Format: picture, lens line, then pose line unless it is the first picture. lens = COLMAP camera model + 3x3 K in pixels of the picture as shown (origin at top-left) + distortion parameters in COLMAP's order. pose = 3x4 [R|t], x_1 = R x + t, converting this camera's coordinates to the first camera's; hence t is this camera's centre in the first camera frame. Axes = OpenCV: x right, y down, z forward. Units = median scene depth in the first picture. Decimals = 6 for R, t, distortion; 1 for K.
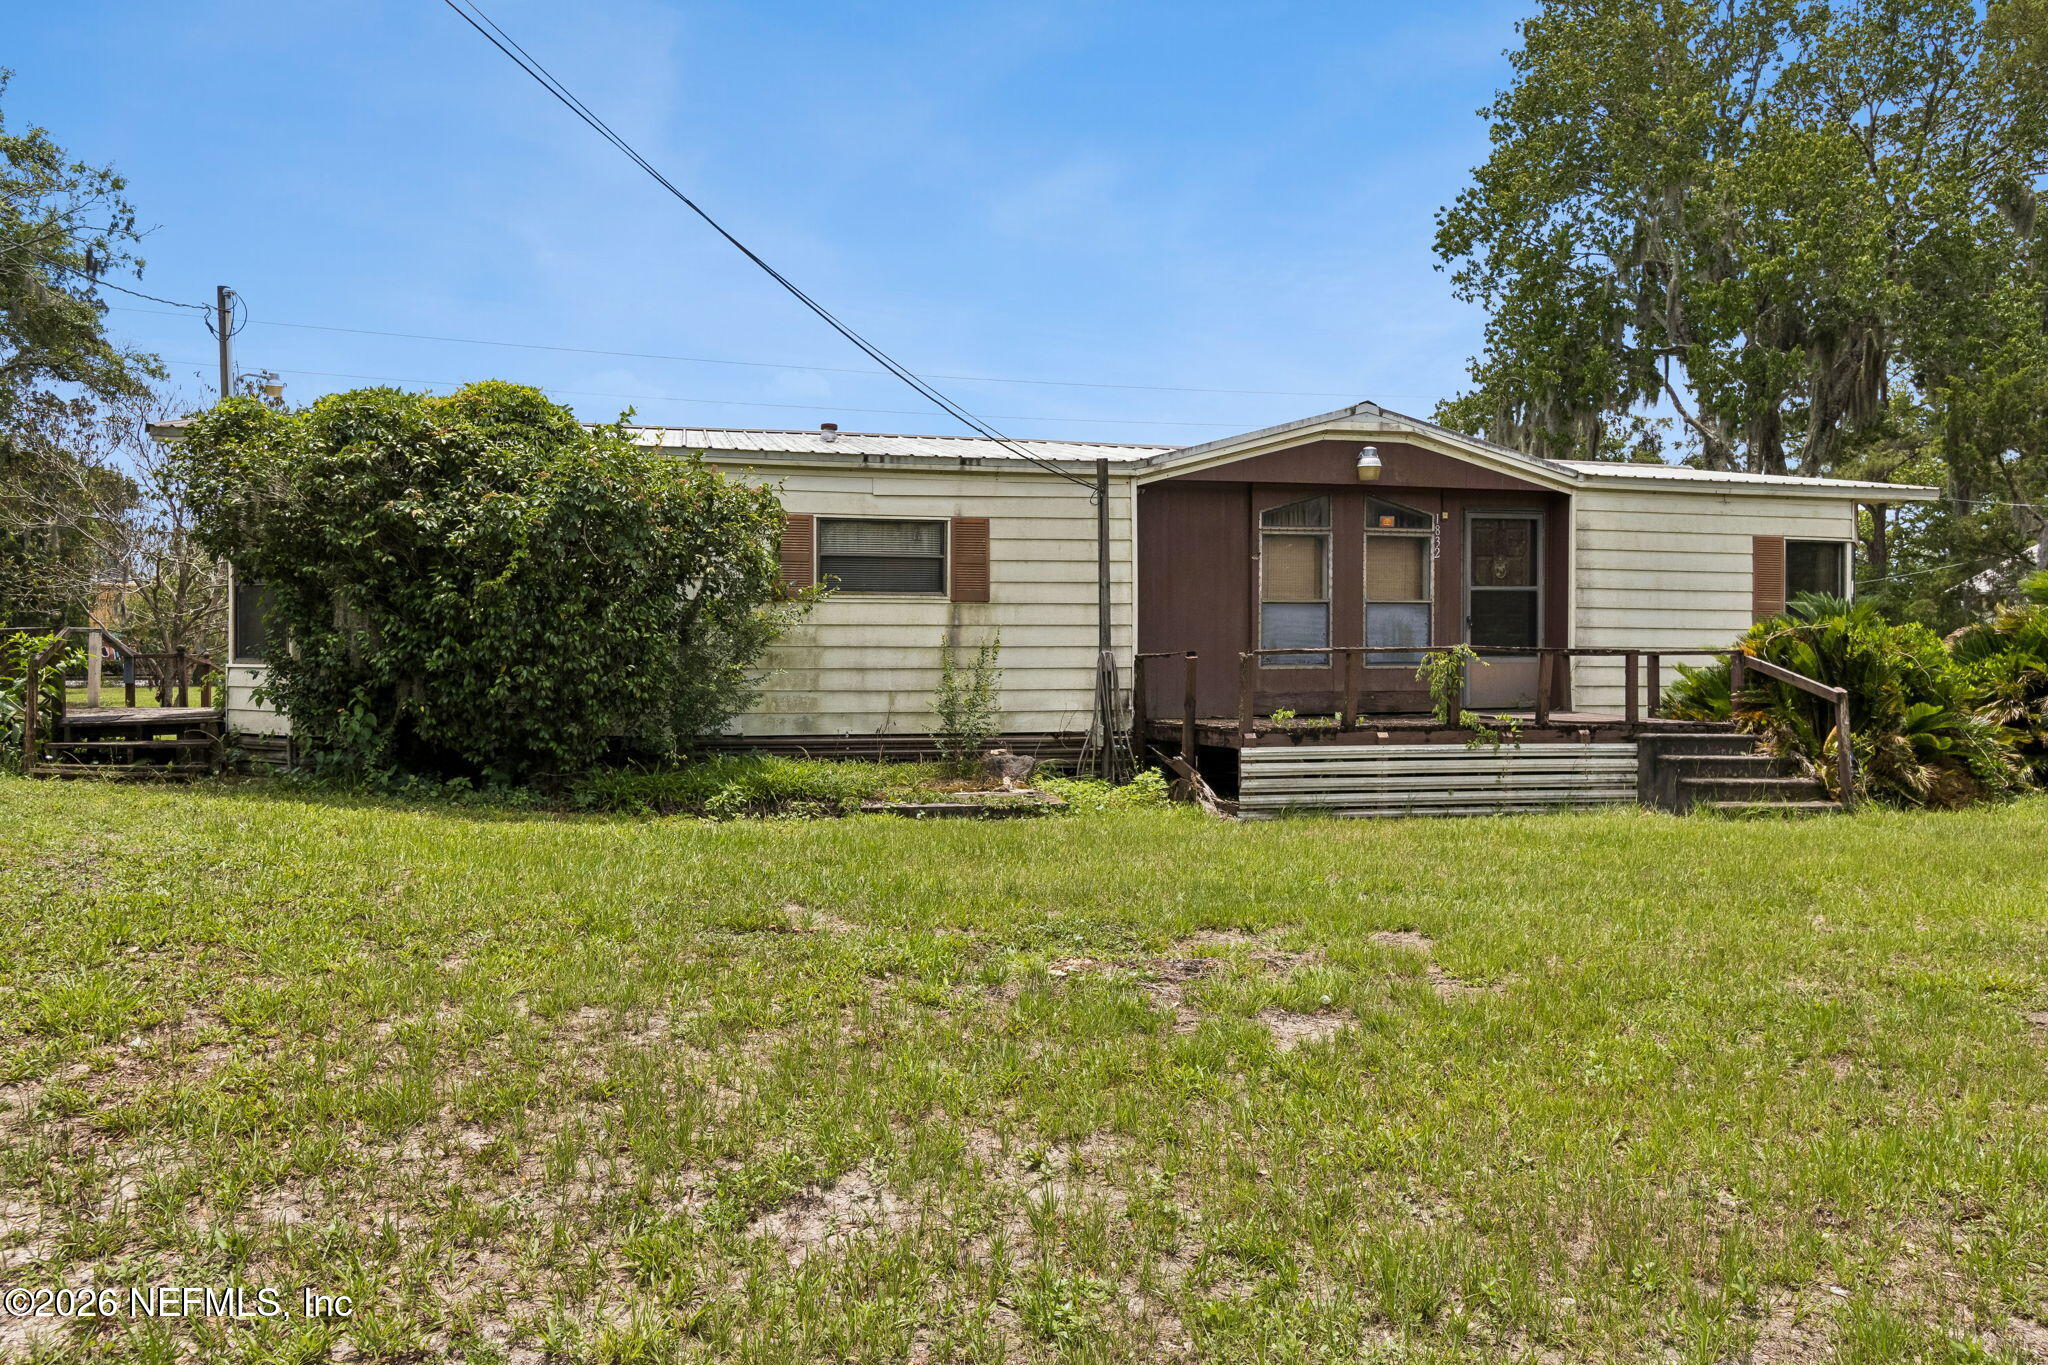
lens RADIAL K [[1914.8, 0, 1026.5], [0, 1914.8, 793.7], [0, 0, 1]] dist [-0.003257, -0.002099]
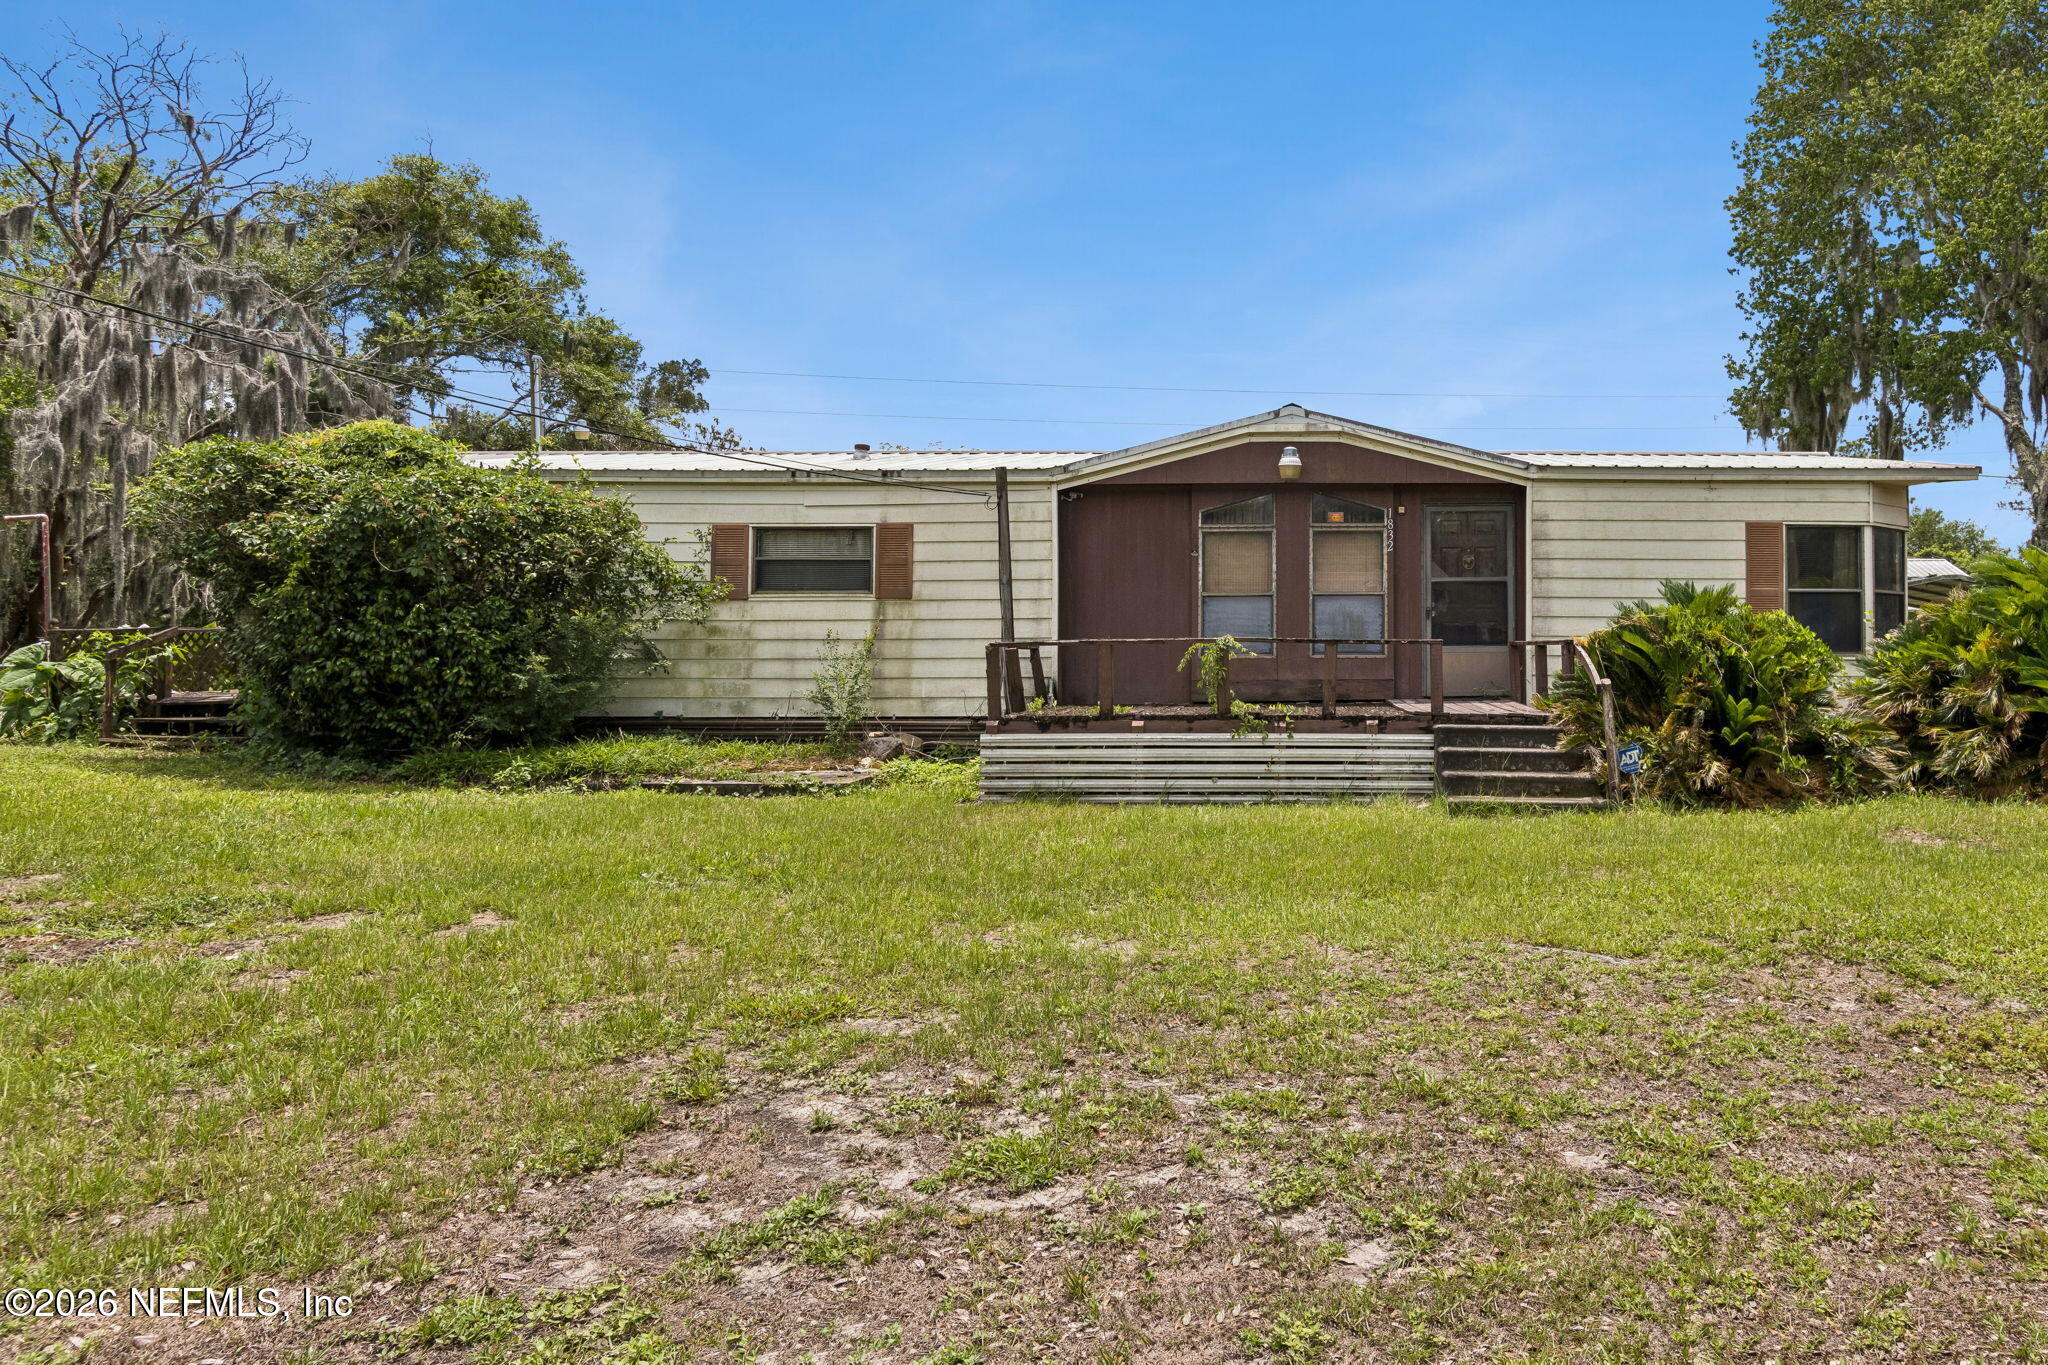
lens RADIAL K [[1658.0, 0, 1024.0], [0, 1658.0, 682.5], [0, 0, 1]] dist [0.005362, 0.002004]
pose [[0.957131, 0.003613, -0.289632, 0.323633], [-0.017551, 0.998808, -0.045539, -0.009099], [0.289122, 0.048670, 0.956054, 0.102768]]
